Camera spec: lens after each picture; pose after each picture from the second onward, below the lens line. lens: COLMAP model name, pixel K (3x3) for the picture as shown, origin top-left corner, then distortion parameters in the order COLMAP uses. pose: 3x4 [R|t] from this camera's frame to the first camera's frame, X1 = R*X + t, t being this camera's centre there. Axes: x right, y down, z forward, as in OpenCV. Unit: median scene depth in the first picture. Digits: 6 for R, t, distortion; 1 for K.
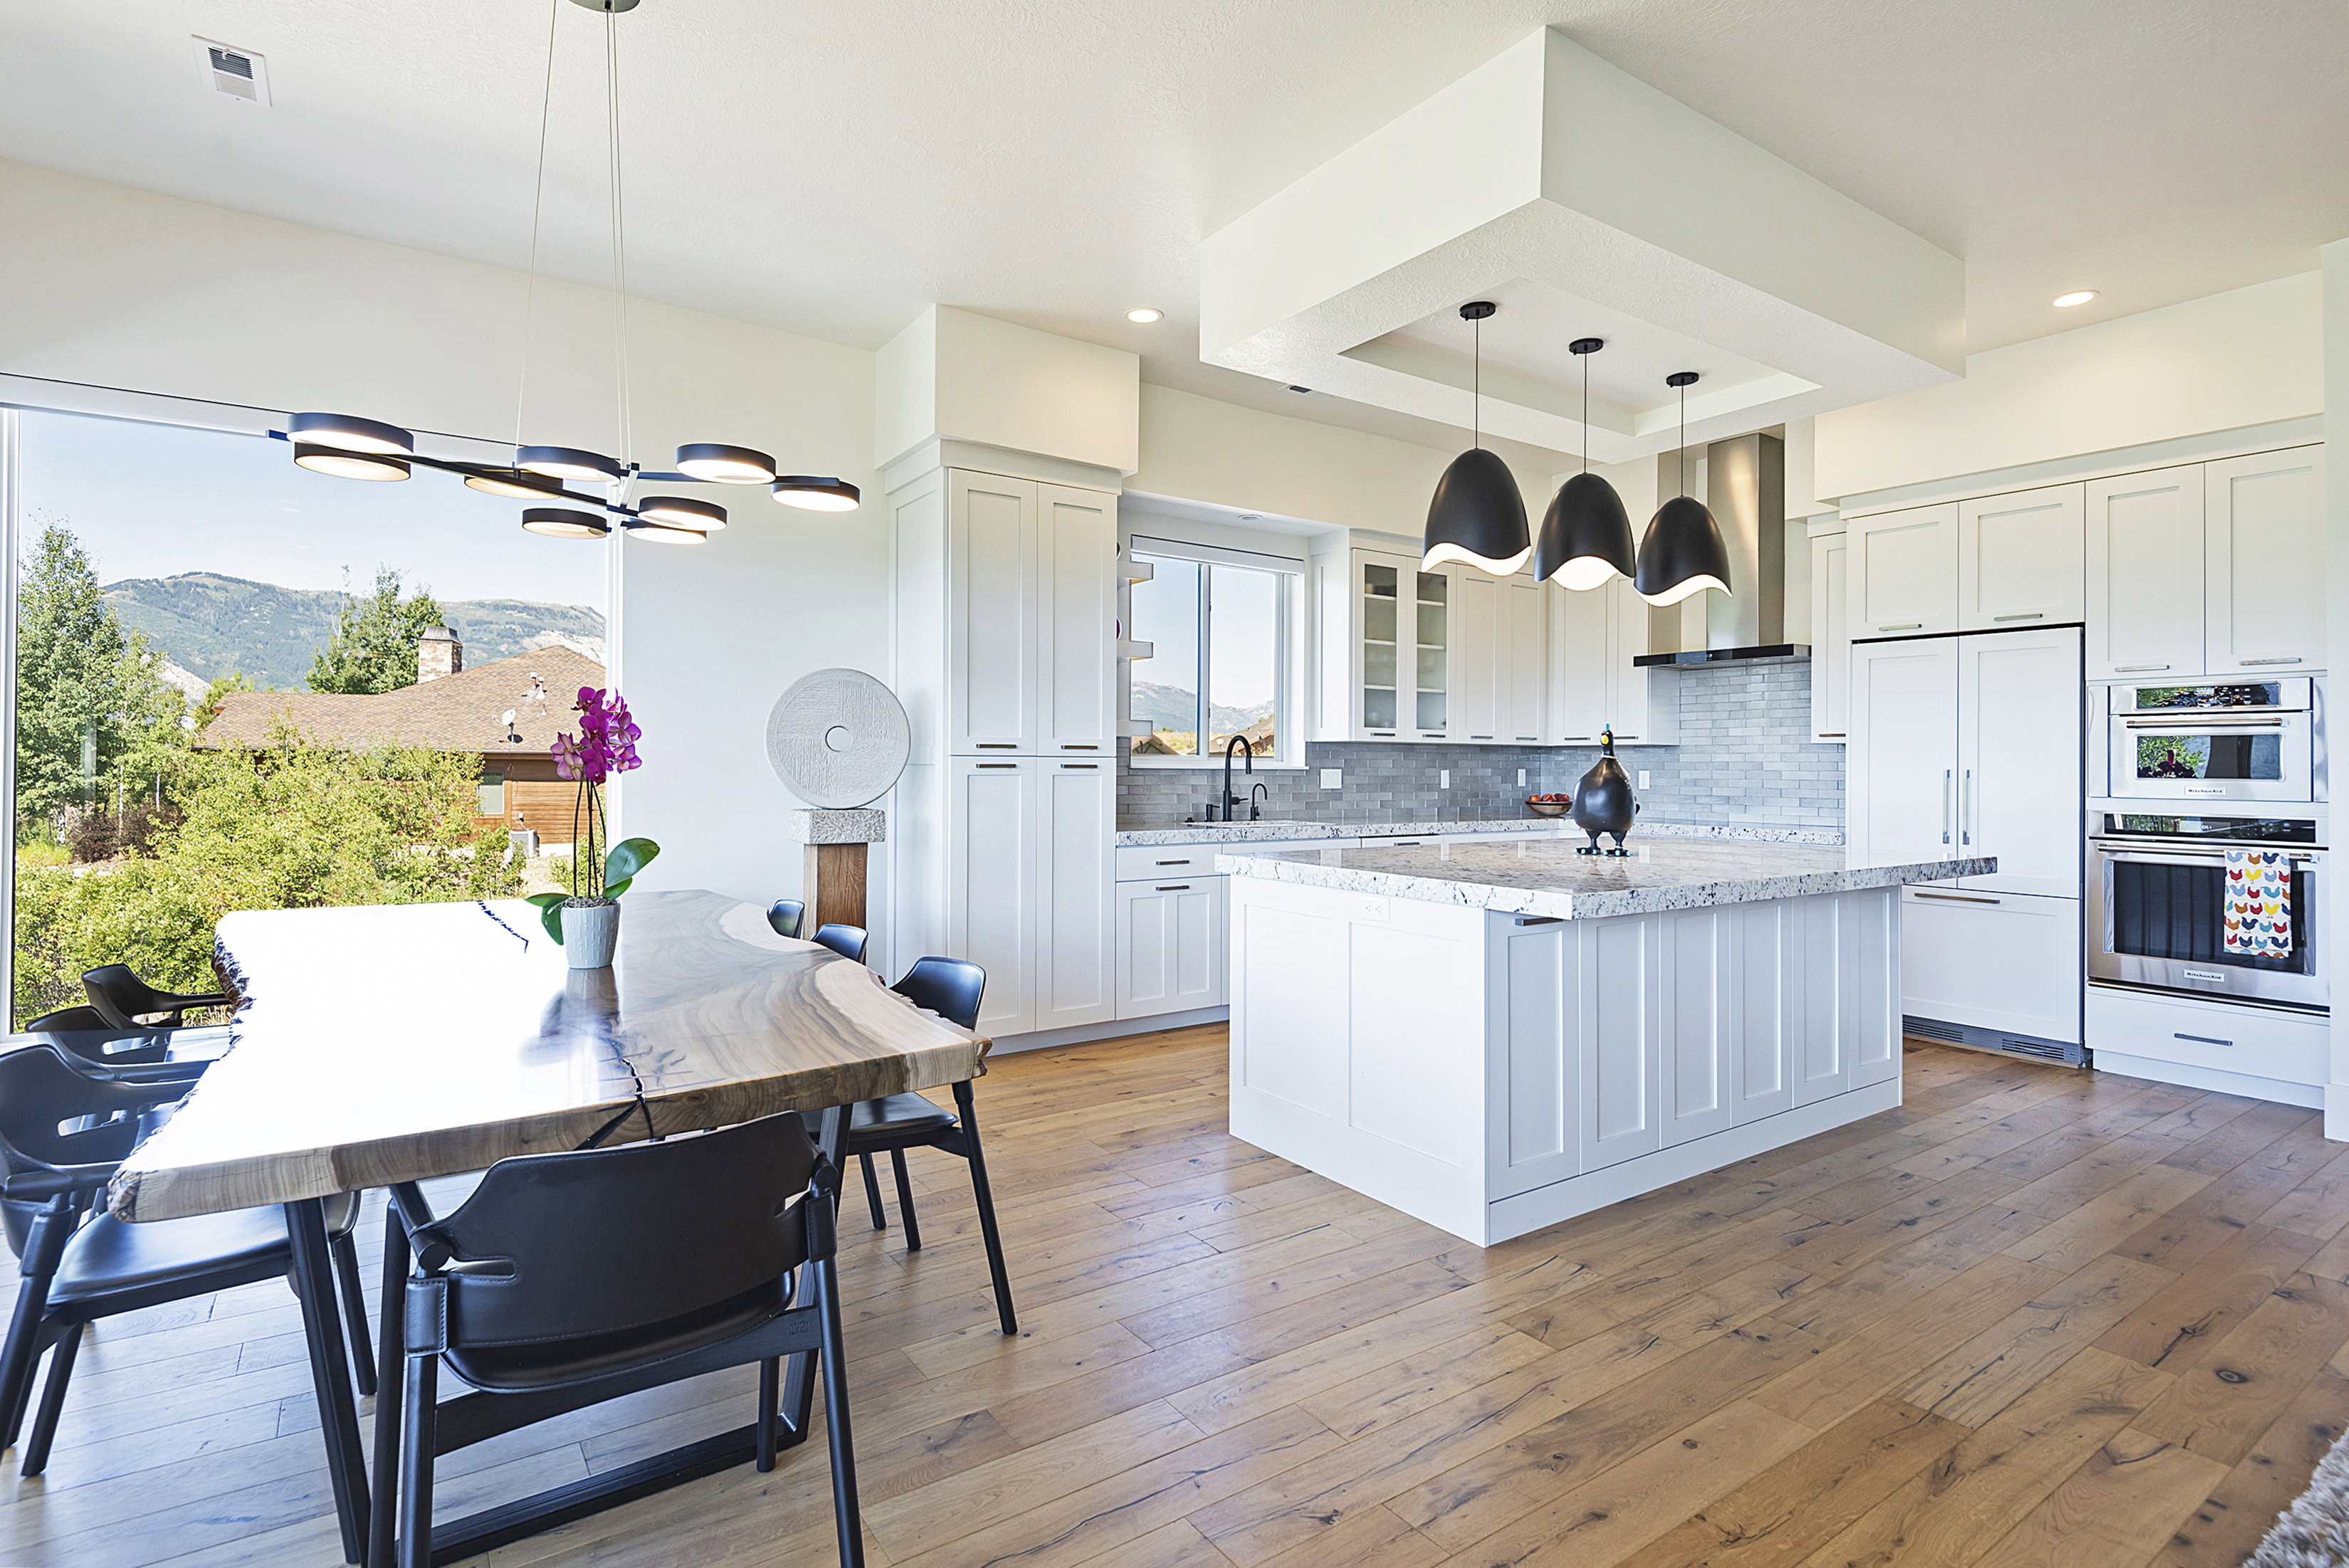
lens RADIAL K [[1110.6, 0, 1132.3], [0, 1110.6, 754.4], [0, 0, 1]] dist [0.003095, -0.005070]
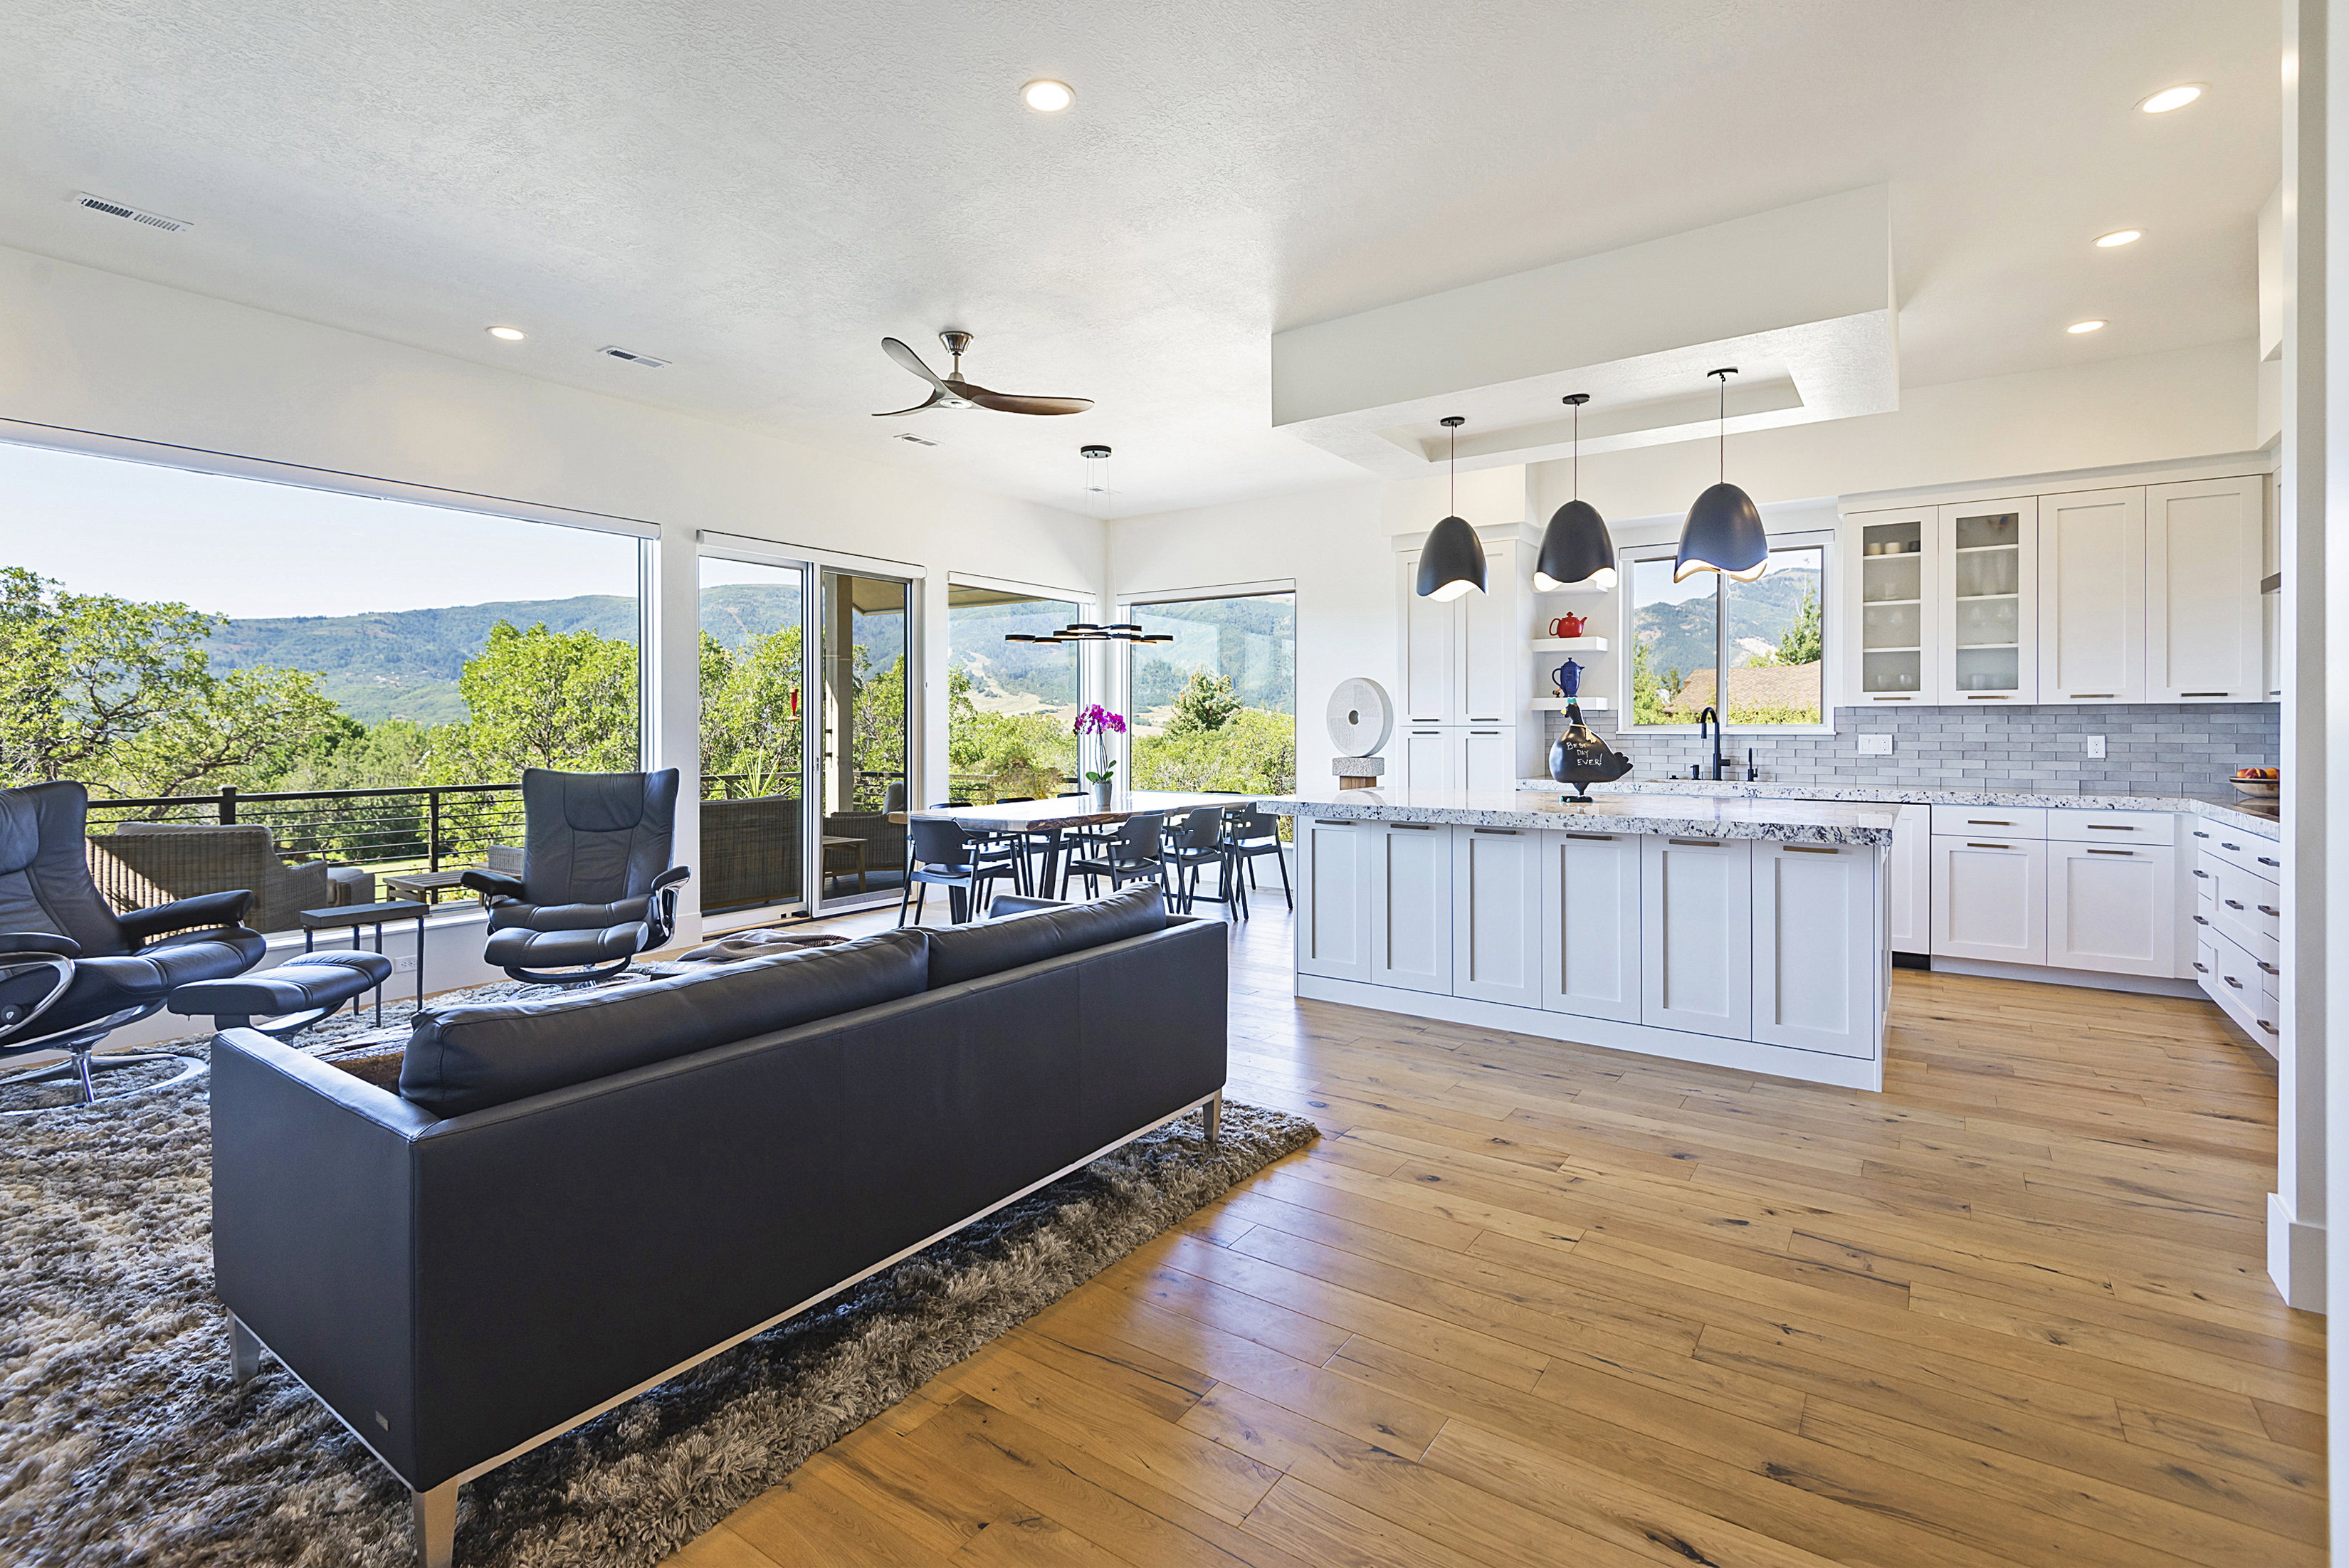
lens RADIAL K [[1087.4, 0, 1207.7], [0, 1087.4, 727.8], [0, 0, 1]] dist [0.021826, -0.010732]
pose [[0.376439, -0.007318, -0.926413, 1.181322], [0.012913, 0.999913, -0.002651, 0.003091], [0.926351, -0.010965, 0.376501, 0.119258]]
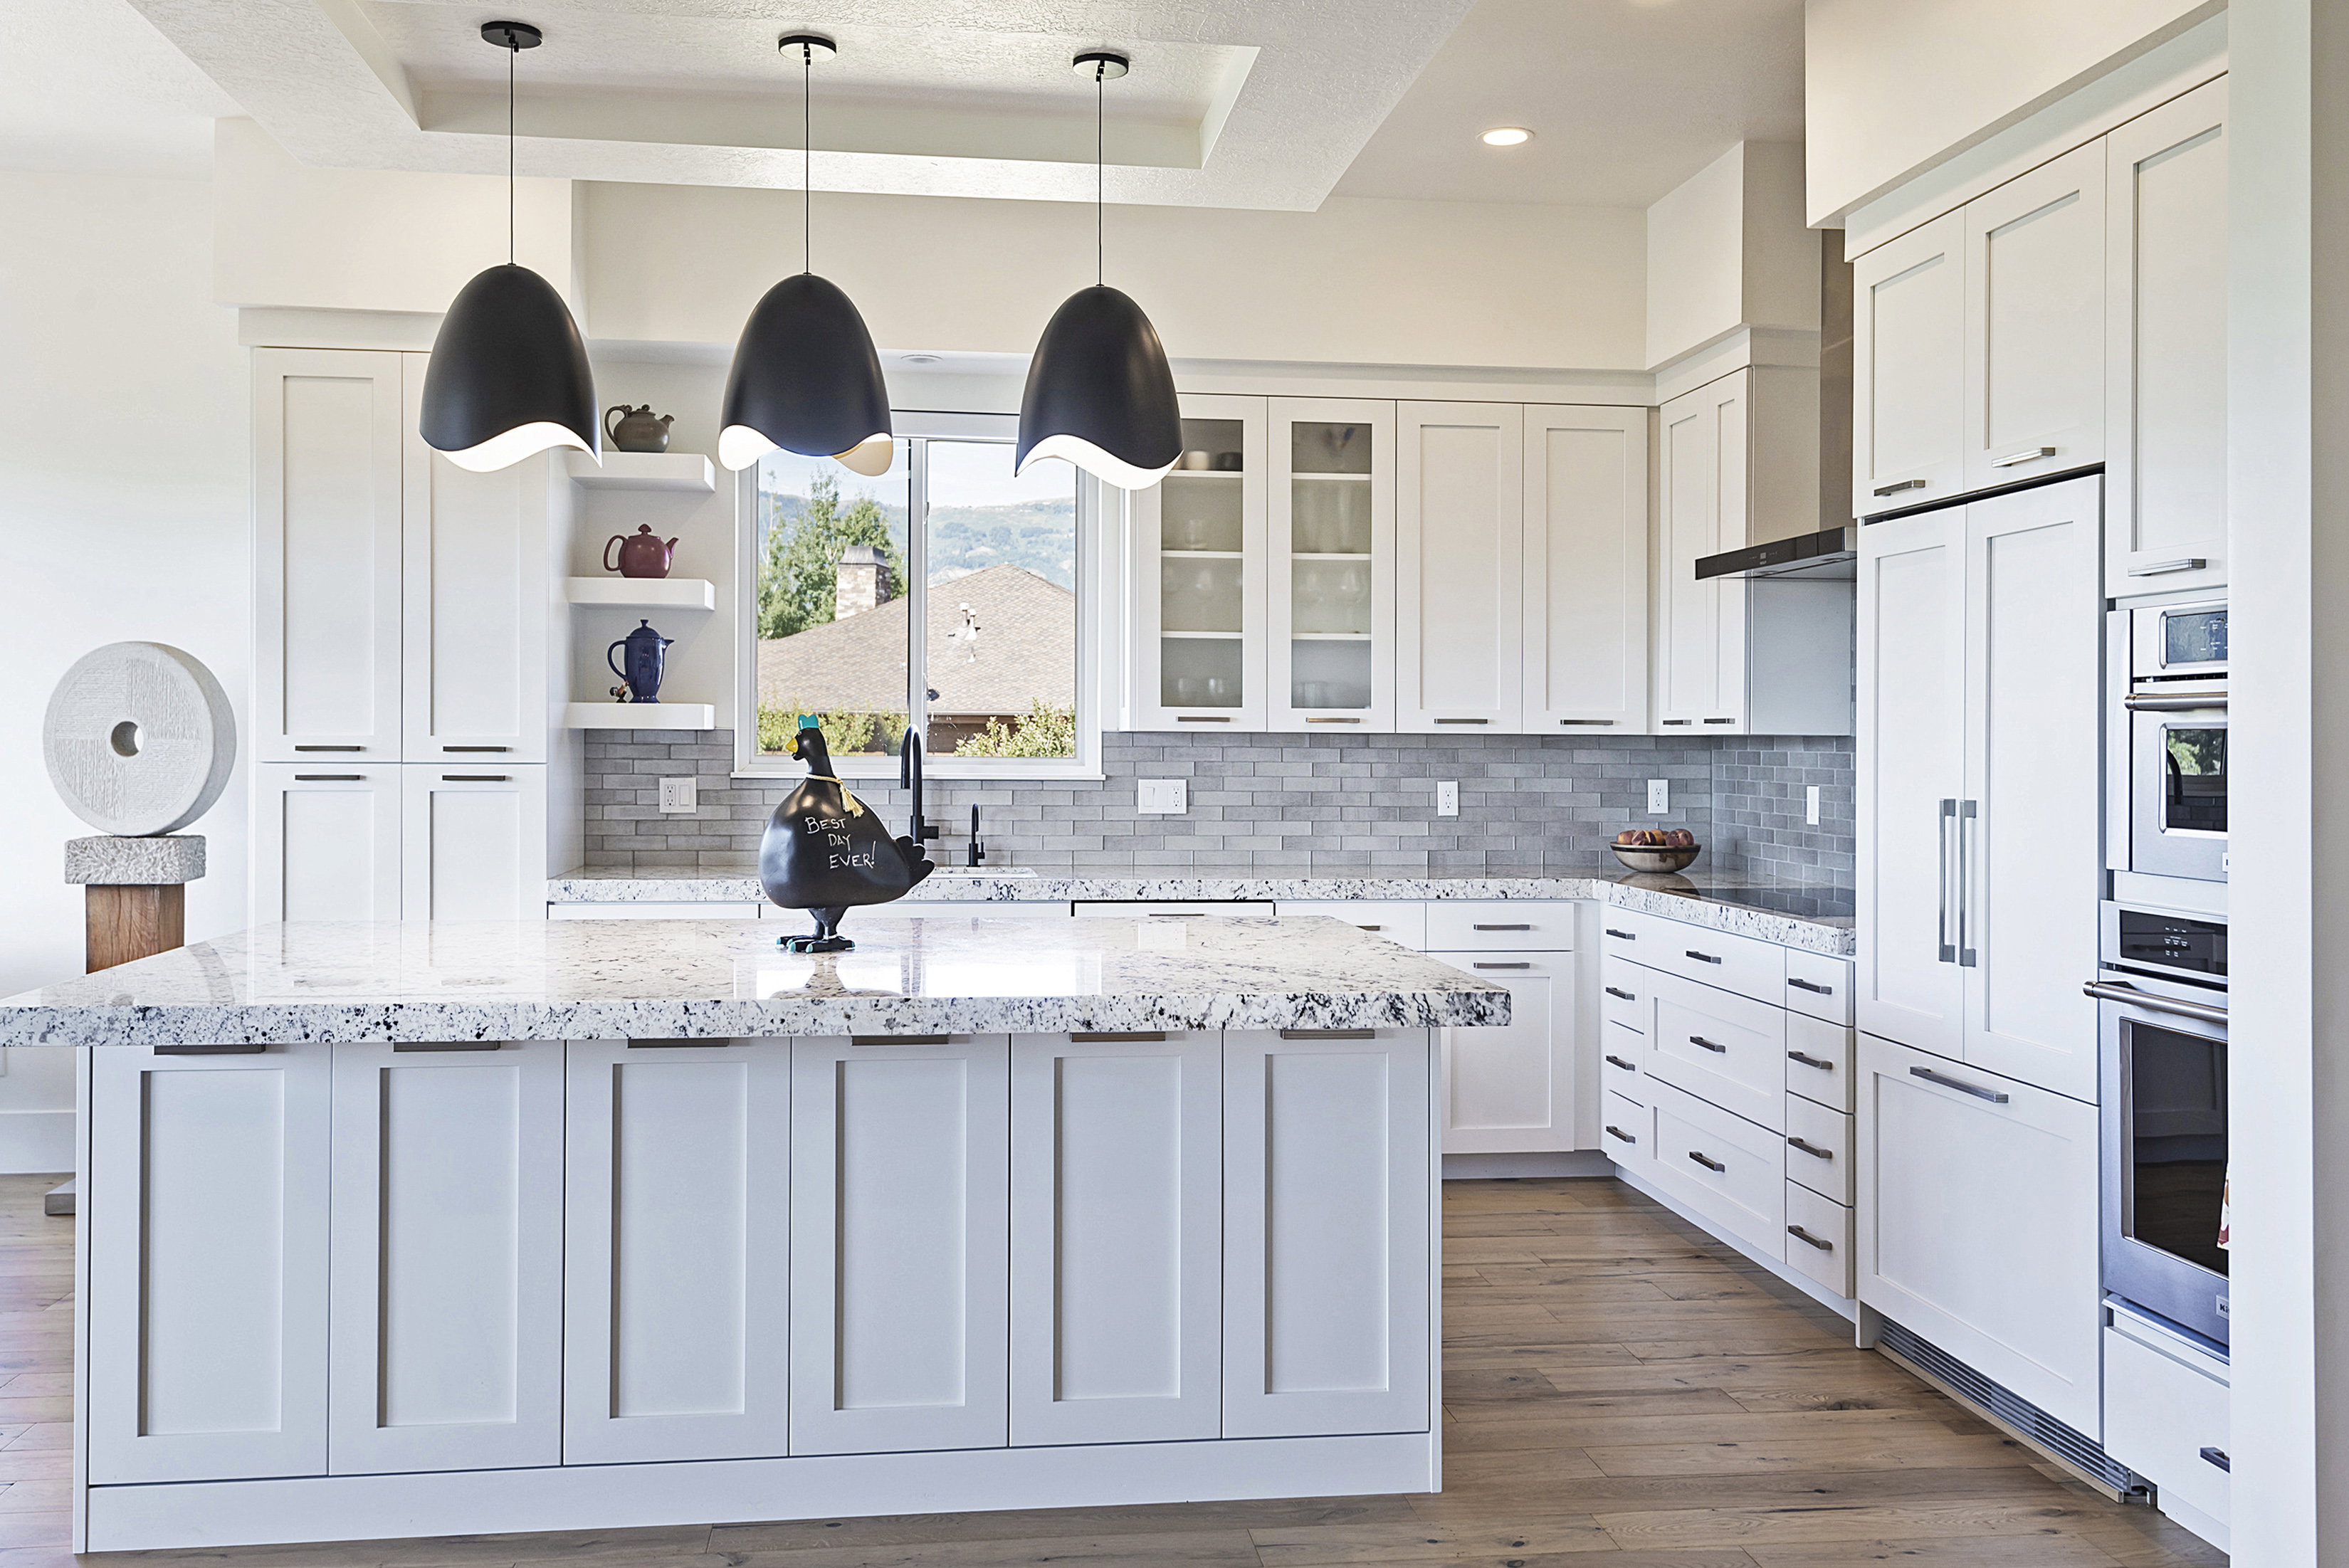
lens RADIAL K [[1894.3, 0, 1170.0], [0, 1894.3, 733.6], [0, 0, 1]] dist [0.030409, -0.029597]
pose [[0.895769, -0.001845, -0.444516, 0.847838], [0.003394, 0.999991, 0.002689, -0.017693], [0.444506, -0.003917, 0.895767, 0.180142]]
